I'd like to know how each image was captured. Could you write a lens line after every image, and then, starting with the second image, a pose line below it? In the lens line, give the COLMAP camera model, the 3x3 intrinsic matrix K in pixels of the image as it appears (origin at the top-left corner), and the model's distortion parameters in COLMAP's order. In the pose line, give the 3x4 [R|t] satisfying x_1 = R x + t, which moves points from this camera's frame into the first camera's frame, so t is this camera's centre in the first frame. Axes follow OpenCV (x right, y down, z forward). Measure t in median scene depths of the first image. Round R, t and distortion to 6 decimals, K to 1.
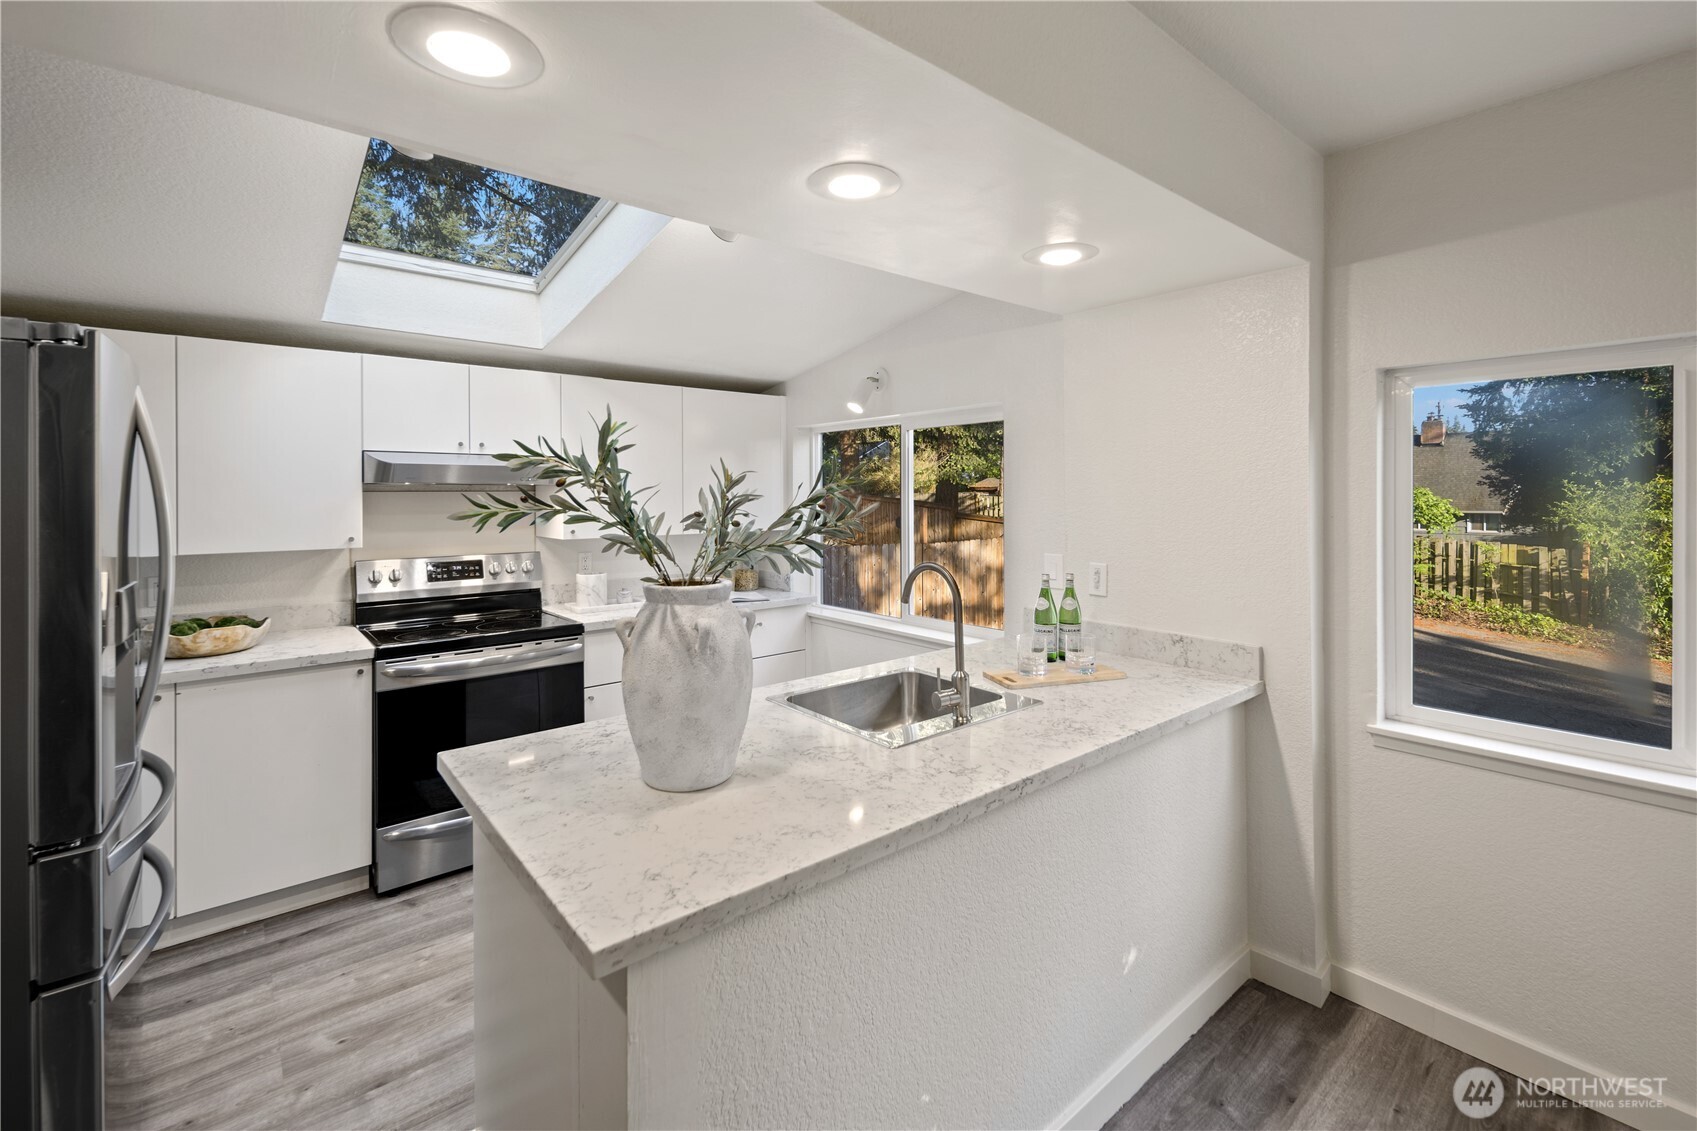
lens RADIAL K [[738.8, 0, 855.6], [0, 738.8, 500.9], [0, 0, 1]] dist [0.010485, -0.001372]
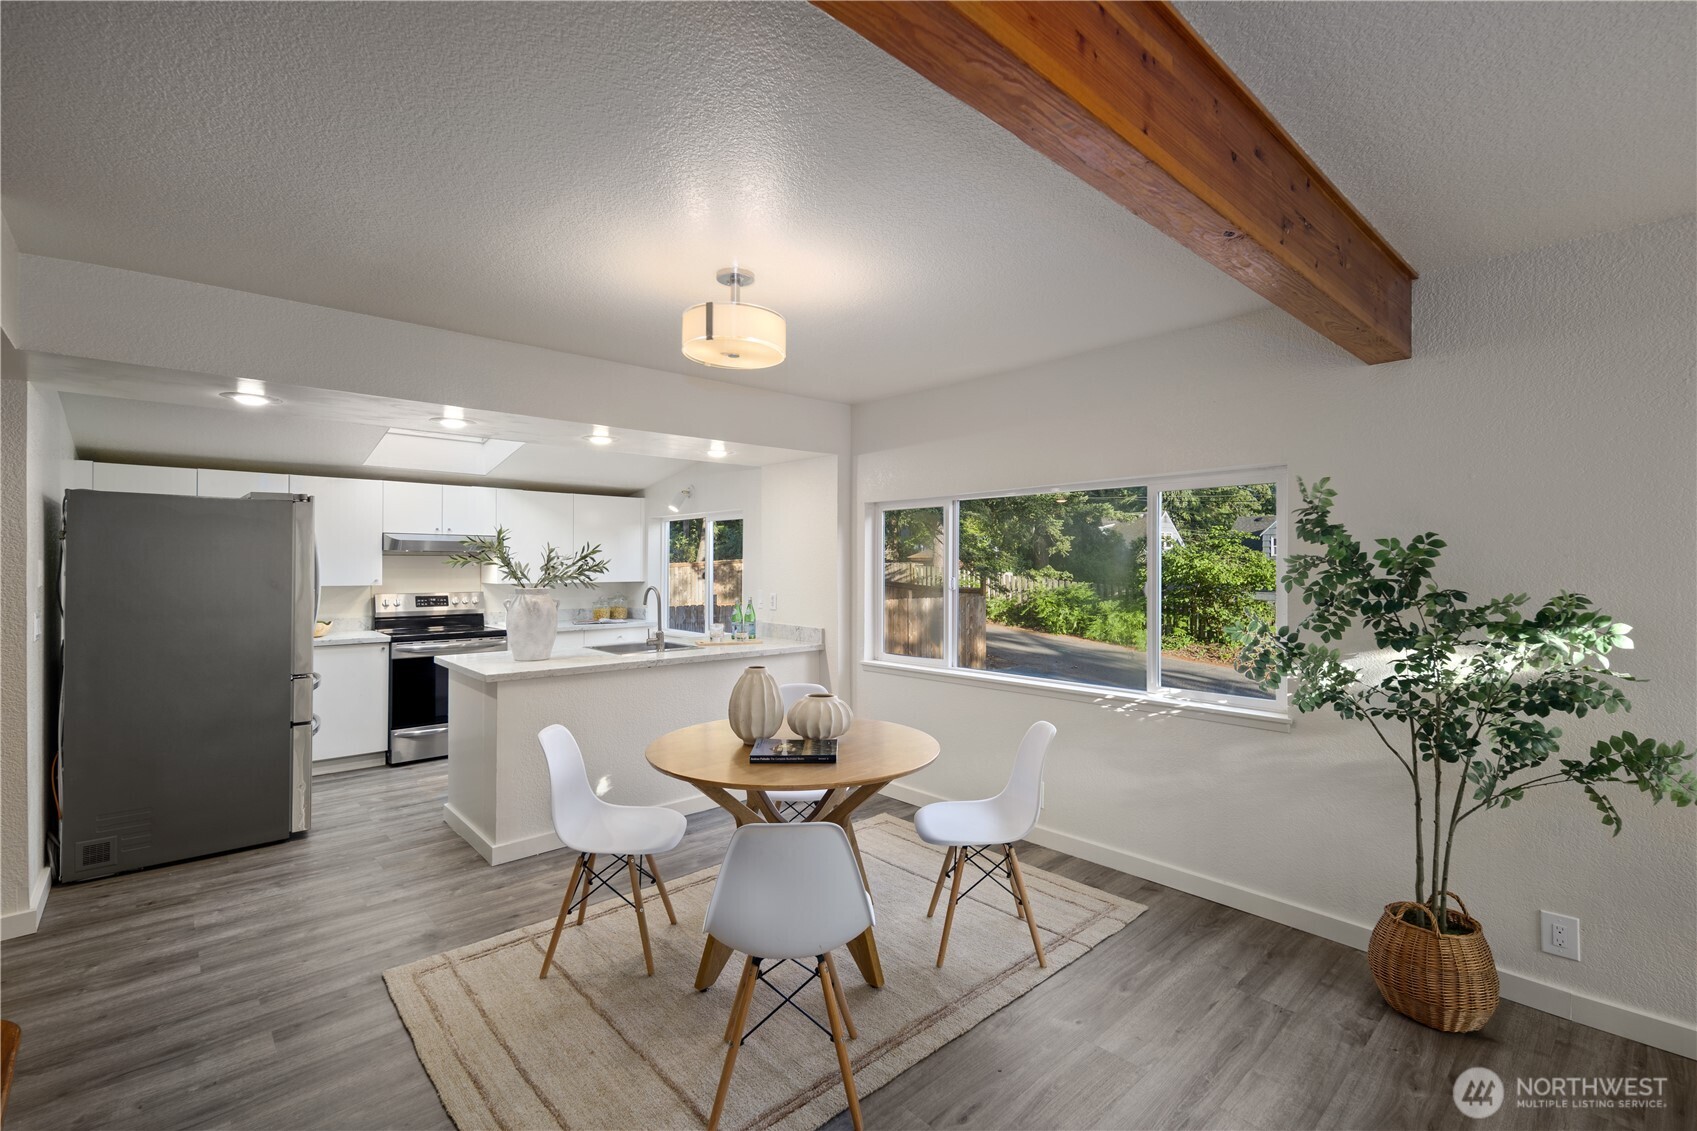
lens RADIAL K [[738.8, 0, 878.1], [0, 738.8, 561.2], [0, 0, 1]] dist [0.010485, -0.001372]
pose [[0.997504, 0.006238, 0.070327, 0.369779], [-0.005223, 0.999880, -0.014599, 0.020250], [-0.070410, 0.014195, 0.997417, -0.787031]]
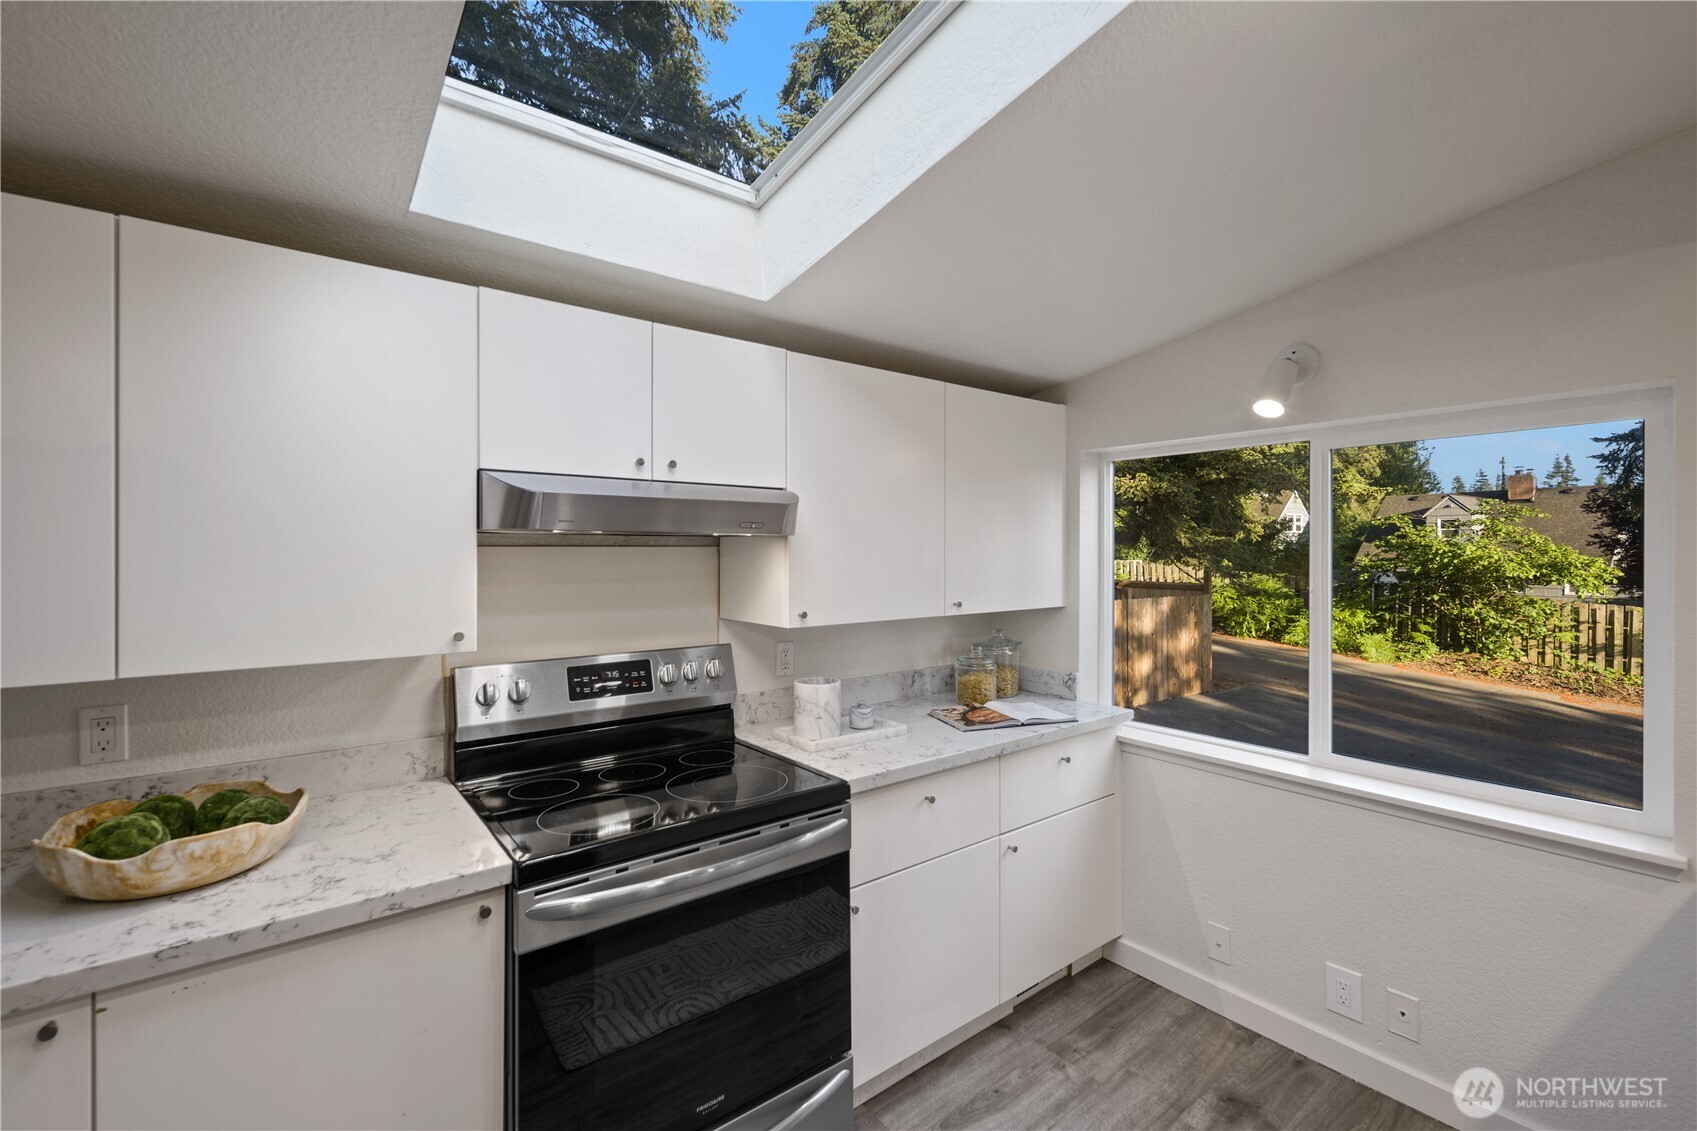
lens RADIAL K [[738.8, 0, 855.4], [0, 738.8, 555.9], [0, 0, 1]] dist [0.010485, -0.001372]
pose [[0.999427, 0.003841, -0.033633, -0.318489], [-0.003920, 0.999990, -0.002294, -0.004434], [0.033624, 0.002425, 0.999432, 0.405217]]
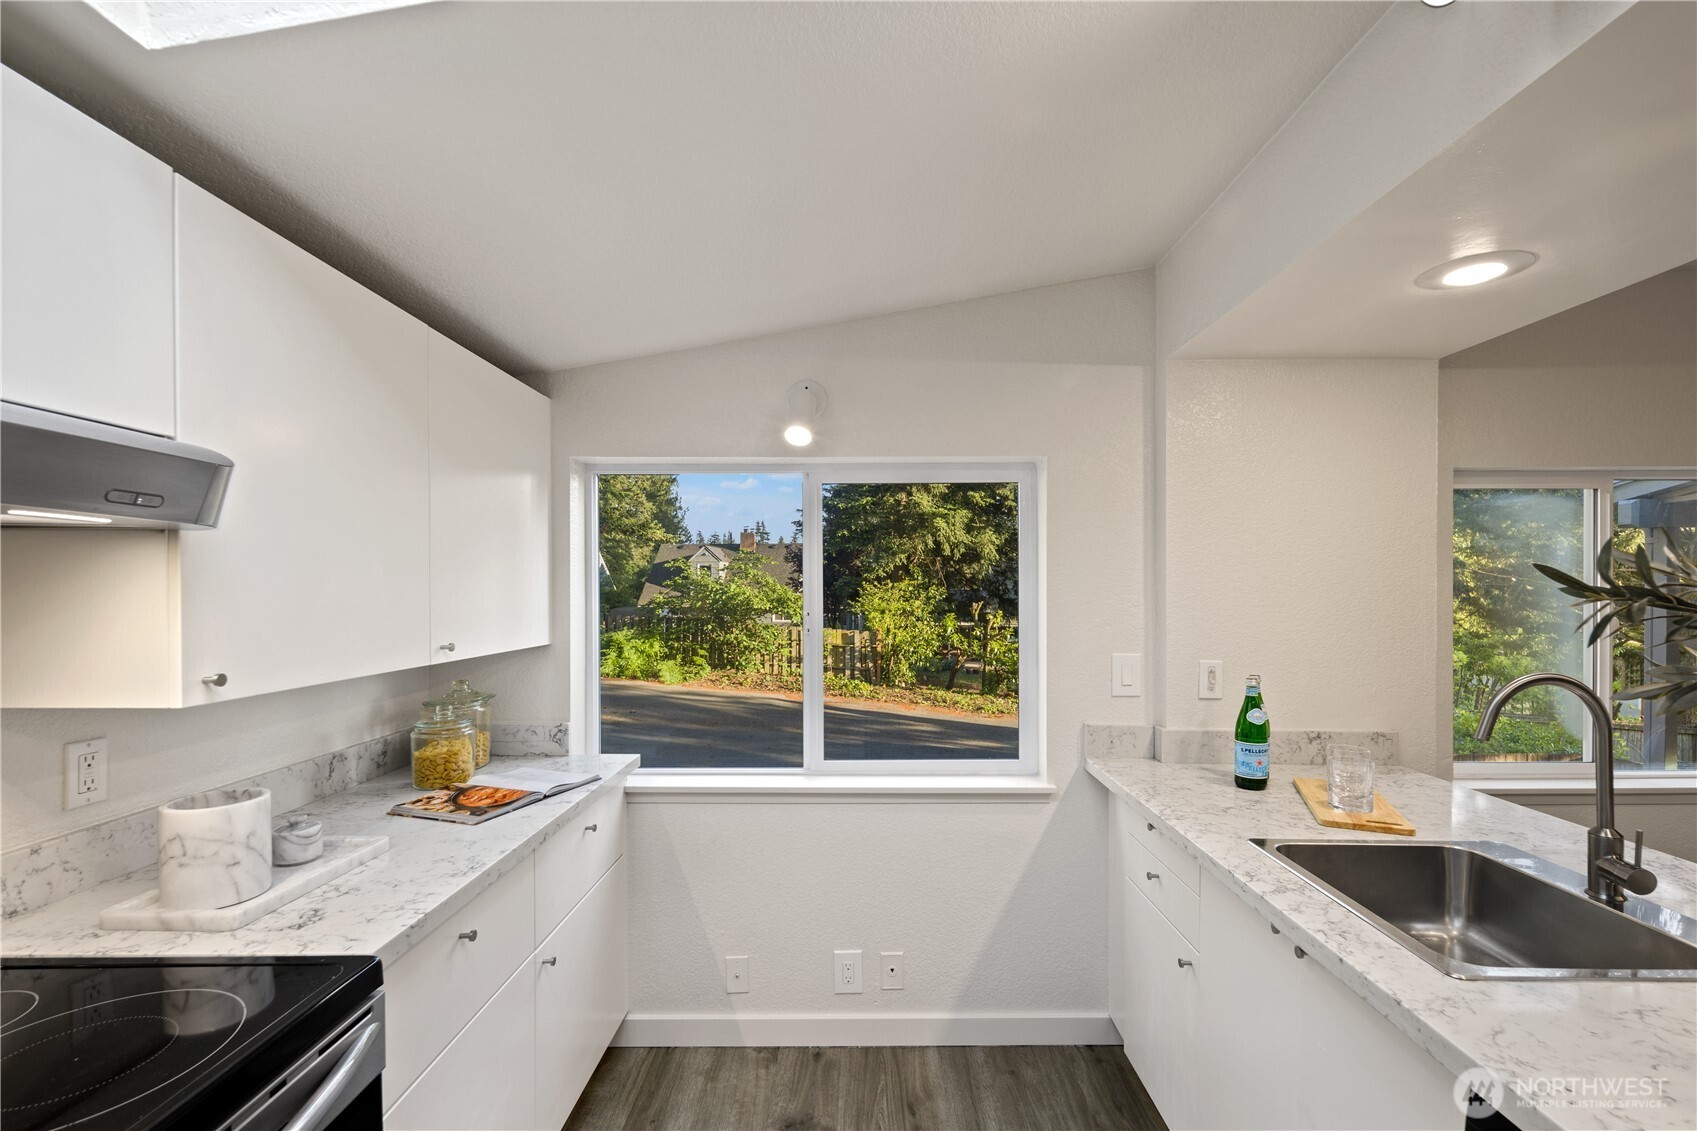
lens RADIAL K [[738.8, 0, 857.5], [0, 738.8, 596.7], [0, 0, 1]] dist [0.010485, -0.001372]
pose [[0.654584, -0.003674, 0.755980, -0.440493], [0.006422, 0.999979, -0.000702, 0.007602], [-0.755962, 0.005314, 0.654594, 0.575970]]
